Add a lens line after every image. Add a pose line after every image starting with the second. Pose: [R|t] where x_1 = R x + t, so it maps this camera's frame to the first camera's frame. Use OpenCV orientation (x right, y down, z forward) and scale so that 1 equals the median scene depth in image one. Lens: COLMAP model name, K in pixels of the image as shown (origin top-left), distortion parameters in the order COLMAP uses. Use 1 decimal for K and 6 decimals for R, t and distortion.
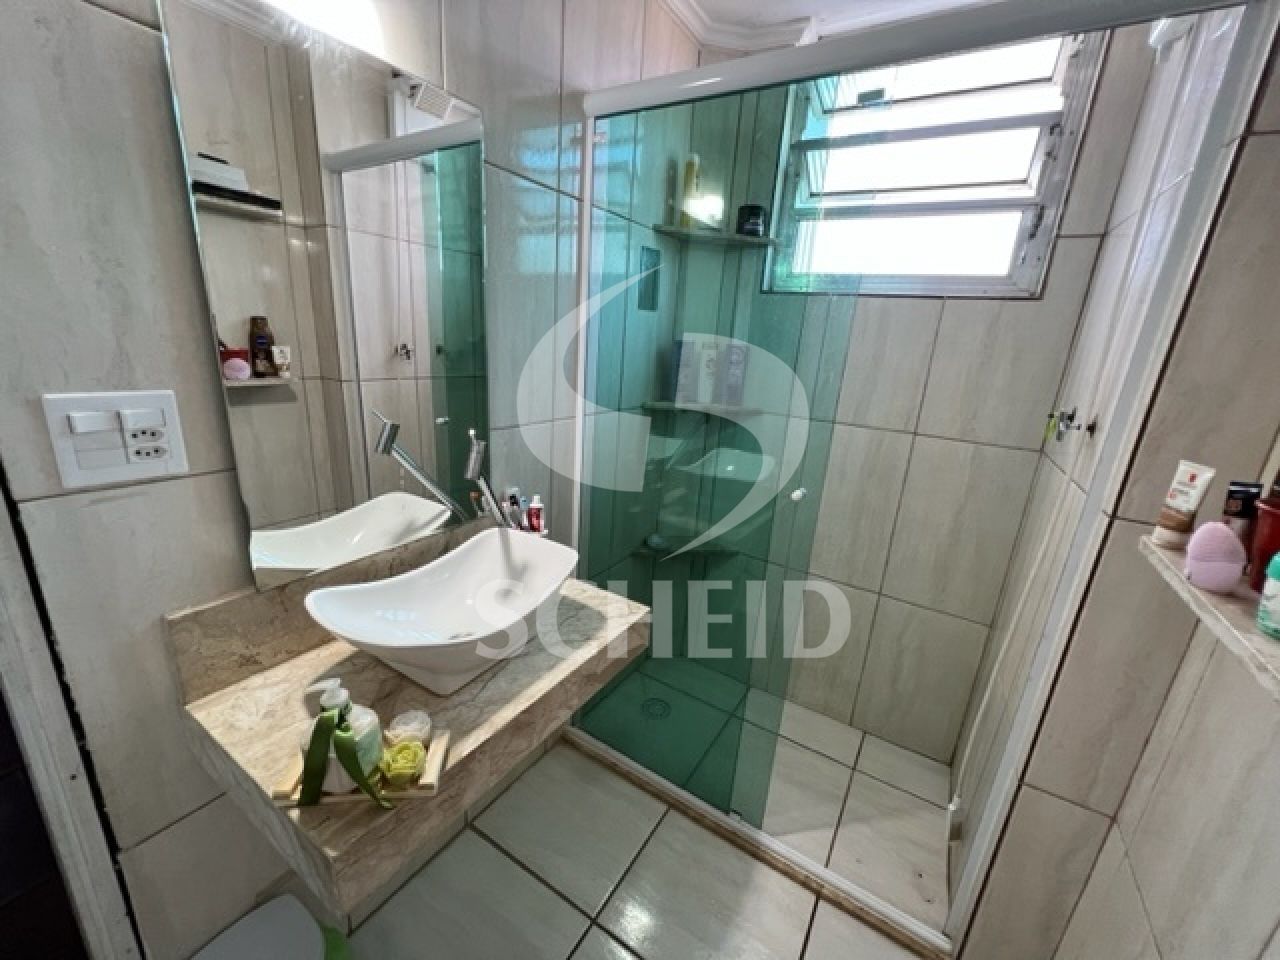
lens RADIAL K [[510.4, 0, 639.3], [0, 510.4, 482.8], [0, 0, 1]] dist [-0.000237, -0.000082]
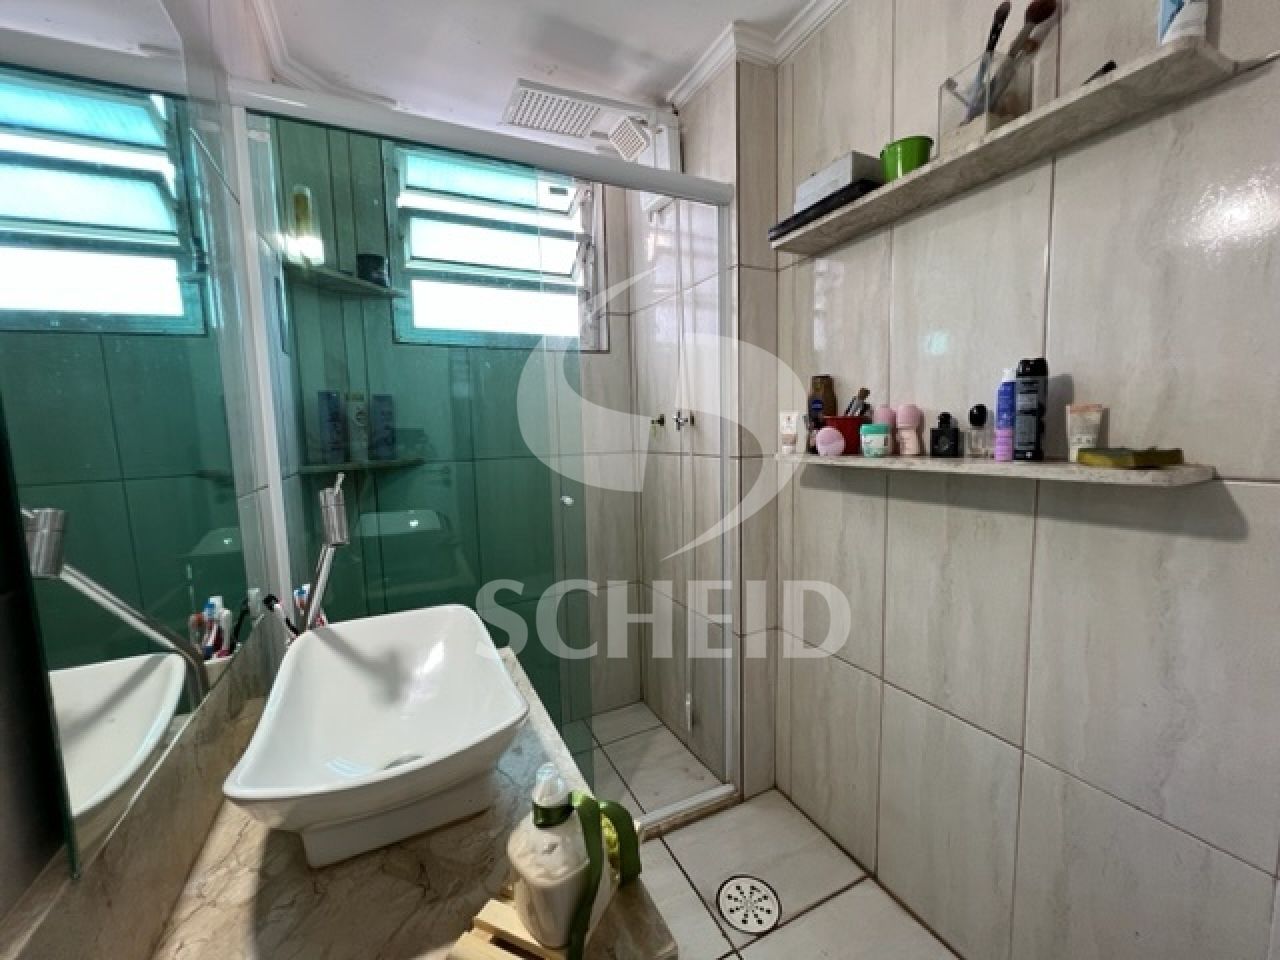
lens RADIAL K [[510.4, 0, 639.3], [0, 510.4, 482.8], [0, 0, 1]] dist [-0.000237, -0.000082]
pose [[0.529226, -0.168123, 0.831657, -0.394007], [0.295921, 0.955200, 0.004788, 0.019333], [-0.795204, 0.243571, 0.555268, 0.157208]]
